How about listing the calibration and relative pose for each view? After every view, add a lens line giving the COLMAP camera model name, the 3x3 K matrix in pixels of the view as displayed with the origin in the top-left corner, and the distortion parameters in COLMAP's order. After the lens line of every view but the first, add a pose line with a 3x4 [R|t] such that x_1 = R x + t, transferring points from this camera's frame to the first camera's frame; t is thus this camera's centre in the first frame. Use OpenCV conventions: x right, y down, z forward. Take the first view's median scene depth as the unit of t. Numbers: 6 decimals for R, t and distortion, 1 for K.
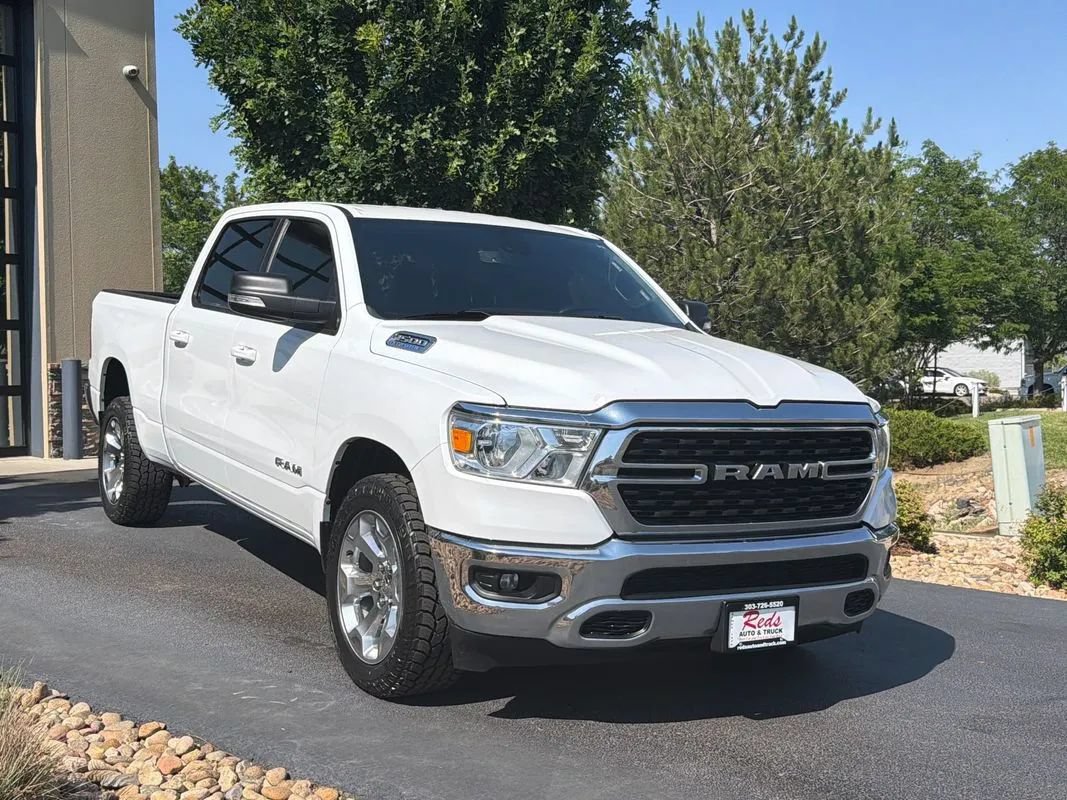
lens RADIAL K [[1620.3, 0, 558.9], [0, 1620.3, 377.0], [0, 0, 1]] dist [0.233919, -0.787018]
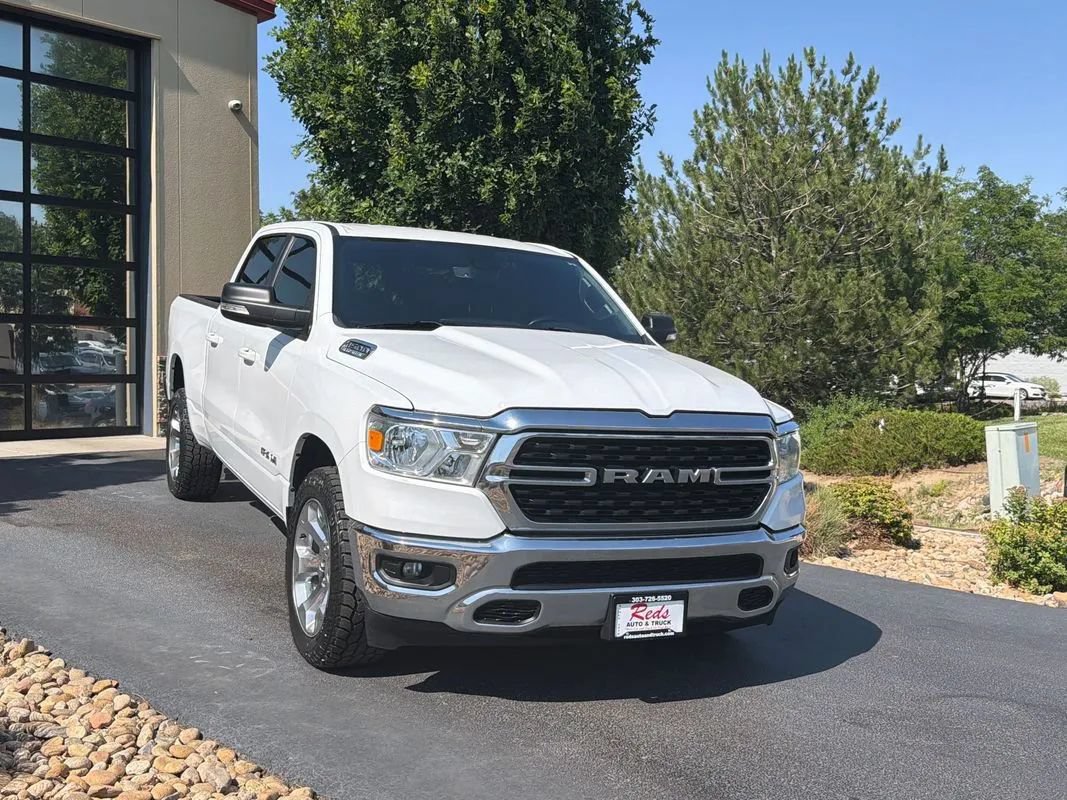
lens RADIAL K [[1407.4, 0, 570.8], [0, 1407.4, 372.5], [0, 0, 1]] dist [0.217916, -0.673263]
pose [[0.991722, 0.022062, -0.126494, 0.116477], [-0.021505, 0.999752, 0.005770, -0.009399], [0.126590, -0.003002, 0.991951, 0.035461]]
